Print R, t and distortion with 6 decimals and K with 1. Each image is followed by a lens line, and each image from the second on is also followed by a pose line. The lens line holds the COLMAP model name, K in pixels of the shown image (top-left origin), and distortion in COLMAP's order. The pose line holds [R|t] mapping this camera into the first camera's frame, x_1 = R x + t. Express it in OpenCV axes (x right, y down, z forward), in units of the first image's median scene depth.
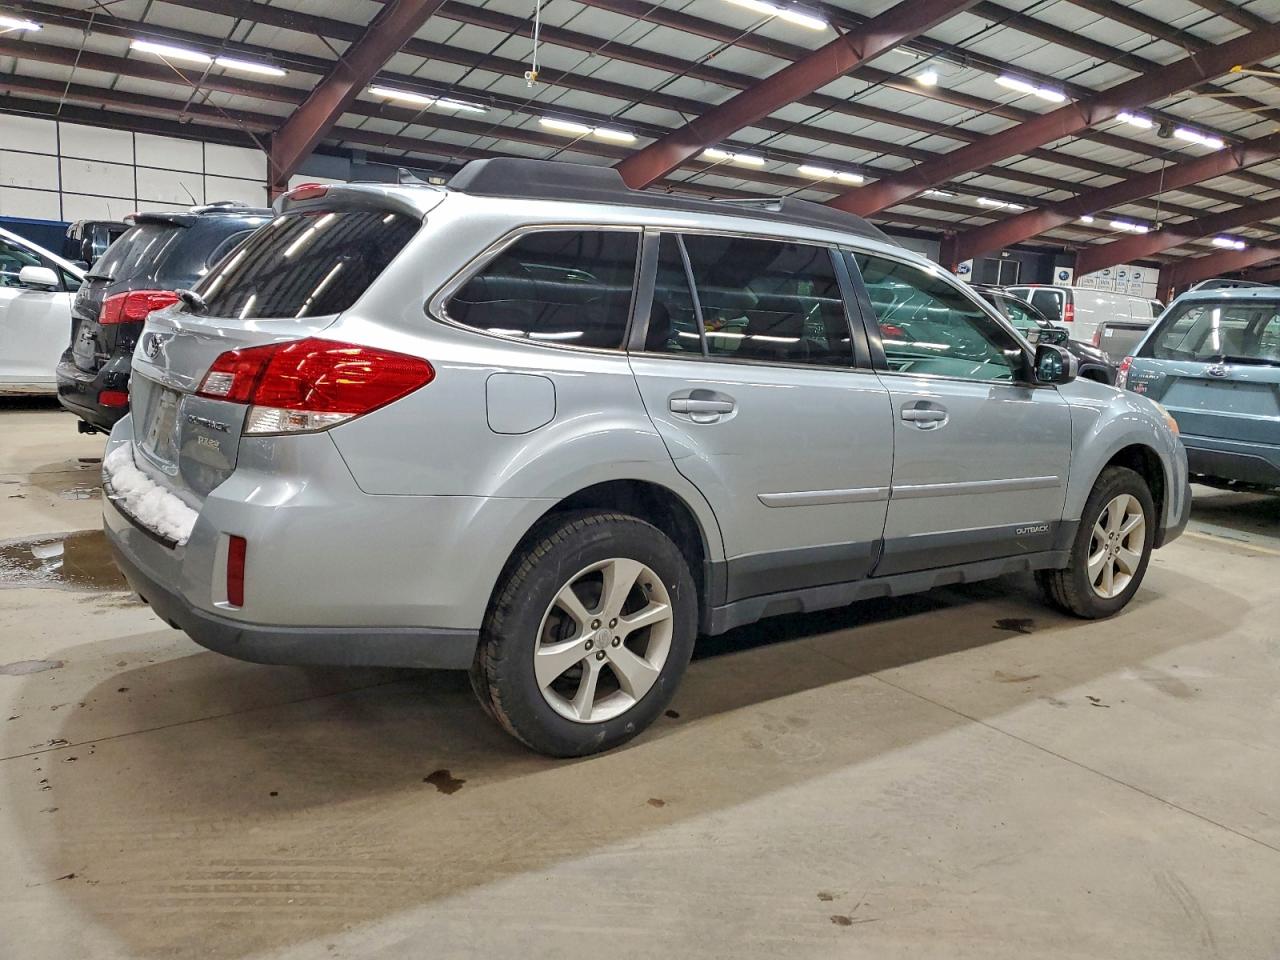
lens RADIAL K [[1000.0, 0, 640.0], [0, 1000.0, 480.0], [0, 0, 1]] dist [0.000354, 0.007136]
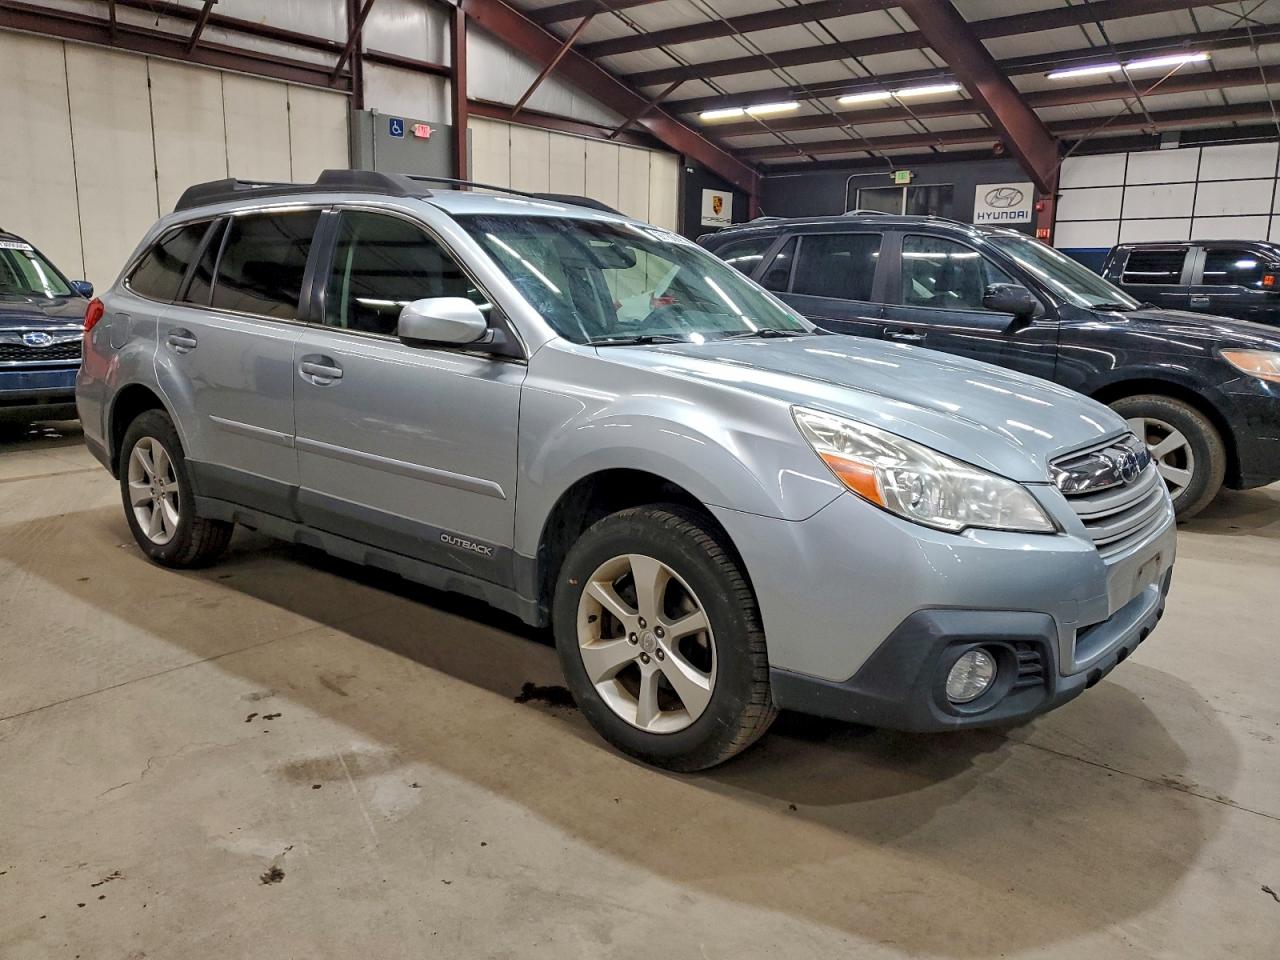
lens RADIAL K [[1000.0, 0, 640.0], [0, 1000.0, 480.0], [0, 0, 1]] dist [0.000354, 0.007136]
pose [[0.245586, 0.130775, -0.960513, 0.877926], [-0.165332, 0.981991, 0.091426, -0.070759], [0.955172, 0.136350, 0.262784, 0.683990]]
